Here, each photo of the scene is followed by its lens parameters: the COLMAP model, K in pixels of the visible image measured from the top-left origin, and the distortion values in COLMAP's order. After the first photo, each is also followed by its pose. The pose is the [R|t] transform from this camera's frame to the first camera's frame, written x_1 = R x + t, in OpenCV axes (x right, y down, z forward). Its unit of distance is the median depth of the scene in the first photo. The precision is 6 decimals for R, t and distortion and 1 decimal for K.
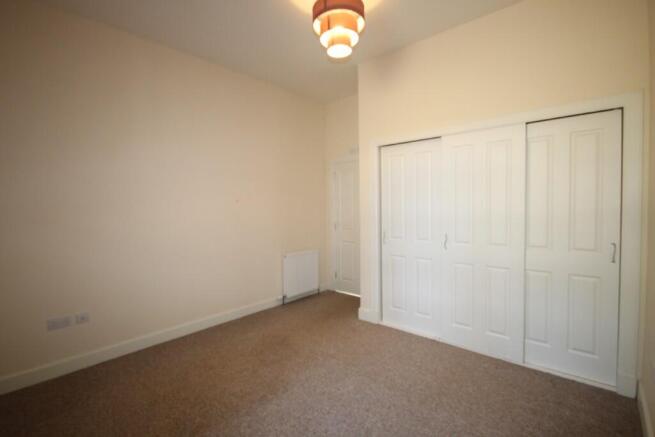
lens RADIAL K [[303.9, 0, 329.5], [0, 303.9, 214.7], [0, 0, 1]] dist [-0.001313, 0.000113]
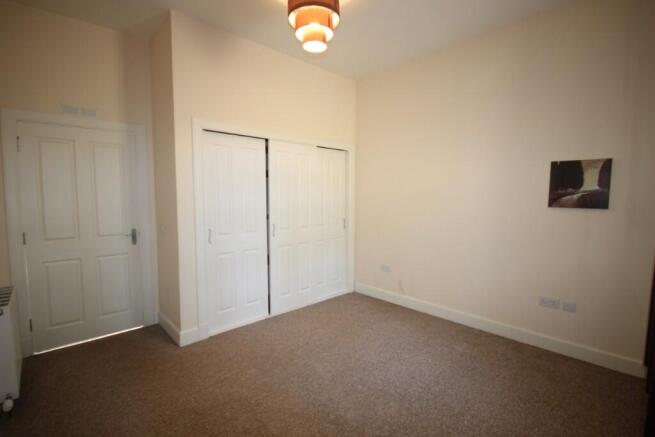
lens RADIAL K [[303.9, 0, 329.5], [0, 303.9, 214.7], [0, 0, 1]] dist [-0.001313, 0.000113]
pose [[0.092034, -0.045289, 0.994725, -0.830293], [0.036524, 0.998446, 0.042079, -0.014799], [-0.995086, 0.032458, 0.093545, 0.724618]]
